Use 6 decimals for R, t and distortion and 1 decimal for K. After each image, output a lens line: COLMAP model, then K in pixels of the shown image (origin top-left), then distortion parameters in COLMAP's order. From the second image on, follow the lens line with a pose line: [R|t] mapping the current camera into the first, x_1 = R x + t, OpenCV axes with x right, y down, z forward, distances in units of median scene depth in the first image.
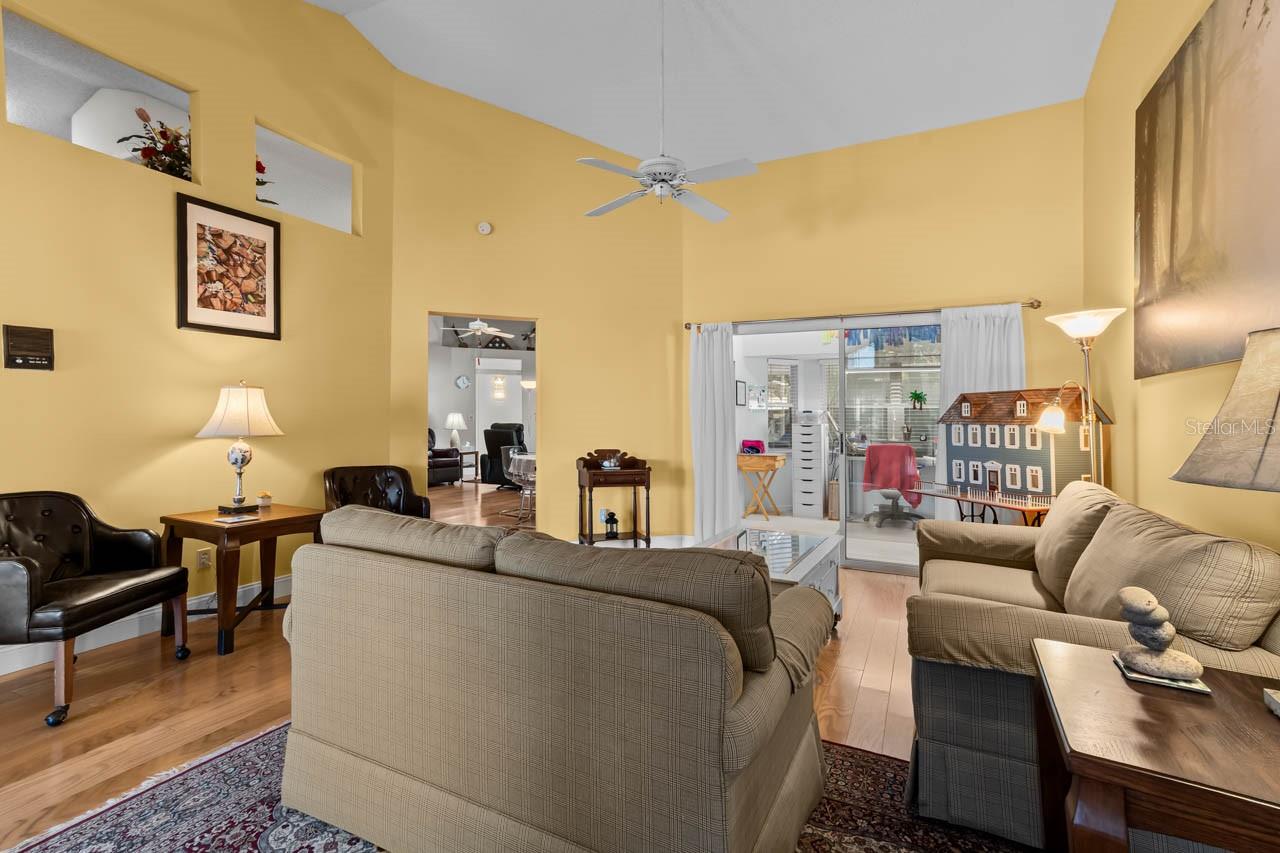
lens RADIAL K [[583.7, 0, 635.8], [0, 583.7, 411.1], [0, 0, 1]] dist [-0.011008, 0.026357]
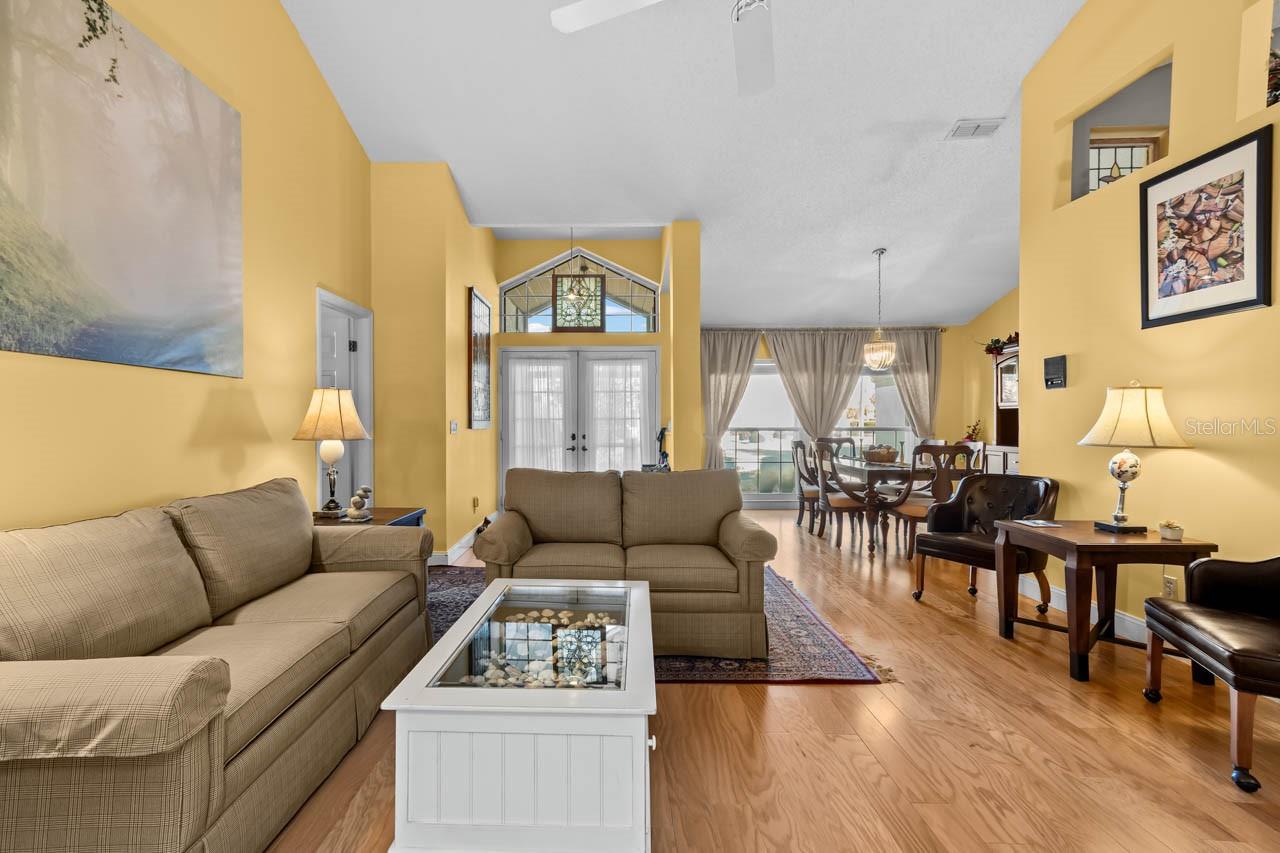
lens RADIAL K [[582.5, 0, 602.9], [0, 582.5, 429.1], [0, 0, 1]] dist [-0.013538, 0.029315]
pose [[-0.901496, -0.002380, -0.432781, 0.368962], [-0.004177, 0.999986, 0.003200, 0.017676], [0.432768, 0.004692, -0.901493, 1.361833]]
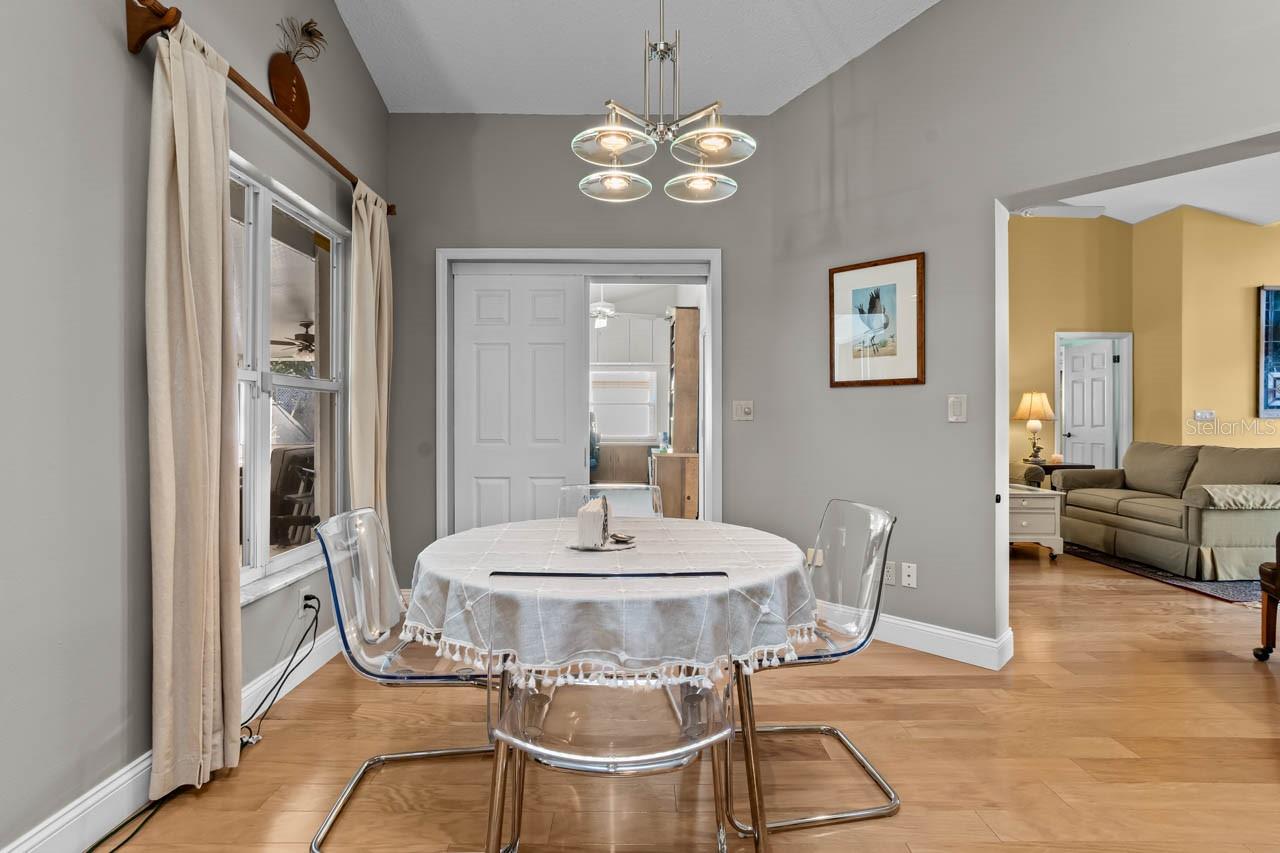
lens RADIAL K [[601.5, 0, 635.5], [0, 601.5, 421.3], [0, 0, 1]] dist [-0.036929, 0.020404]
pose [[-0.444902, -0.011560, 0.895505, -0.703993], [-0.013679, 0.999888, 0.006112, 0.048146], [-0.895475, -0.009530, -0.445010, 2.172151]]
